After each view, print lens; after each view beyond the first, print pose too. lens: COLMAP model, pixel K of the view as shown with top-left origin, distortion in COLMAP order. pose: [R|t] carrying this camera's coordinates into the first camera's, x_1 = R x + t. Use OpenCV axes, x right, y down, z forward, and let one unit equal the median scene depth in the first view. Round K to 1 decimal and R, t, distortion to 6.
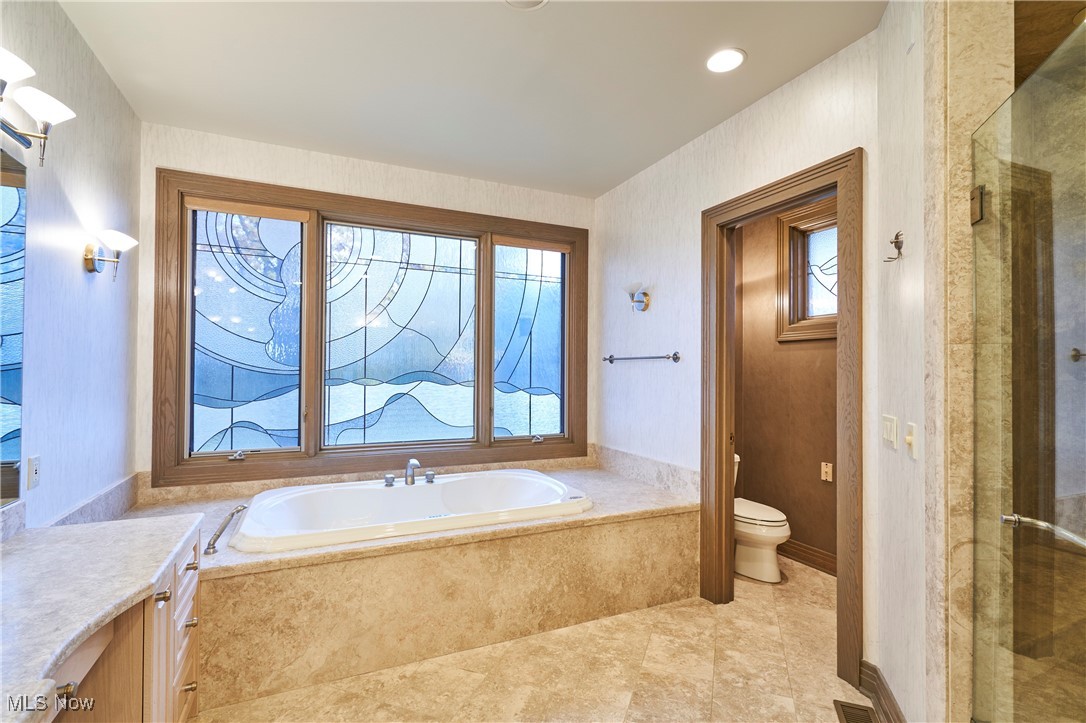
lens RADIAL K [[504.4, 0, 544.4], [0, 504.4, 366.6], [0, 0, 1]] dist [-0.001297, 0.000907]
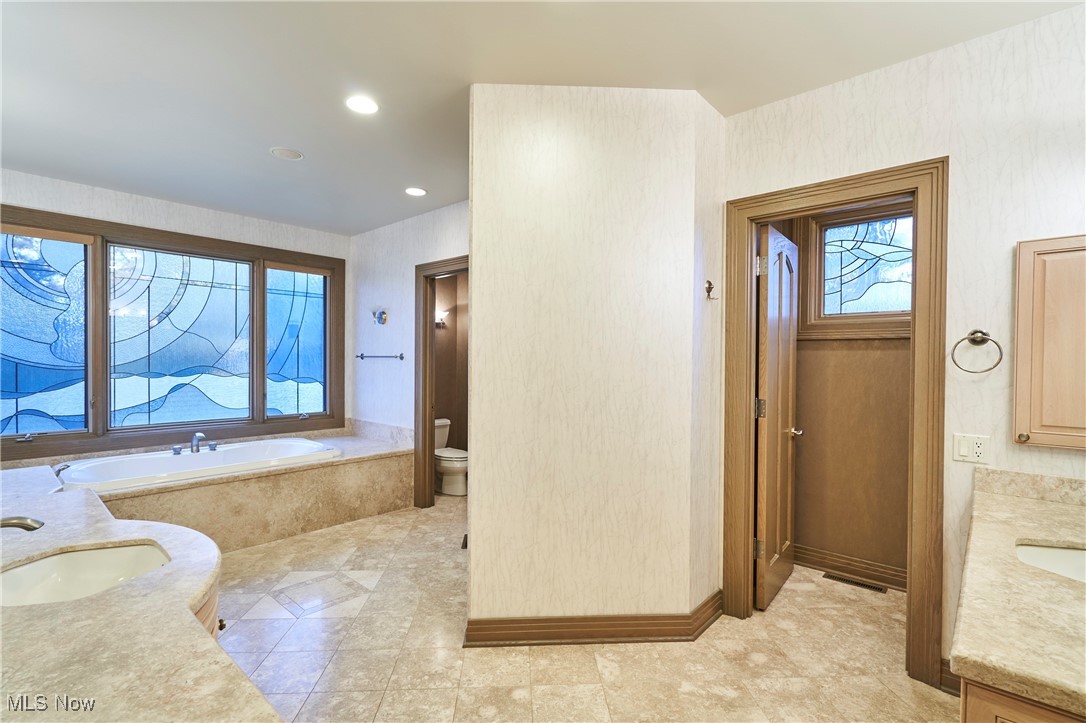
lens RADIAL K [[504.4, 0, 544.4], [0, 504.4, 366.6], [0, 0, 1]] dist [-0.001297, 0.000907]
pose [[0.916824, -0.004980, 0.399262, 0.043505], [-0.005863, 0.999647, 0.025930, -0.029424], [-0.399250, -0.026114, 0.916470, -0.547638]]
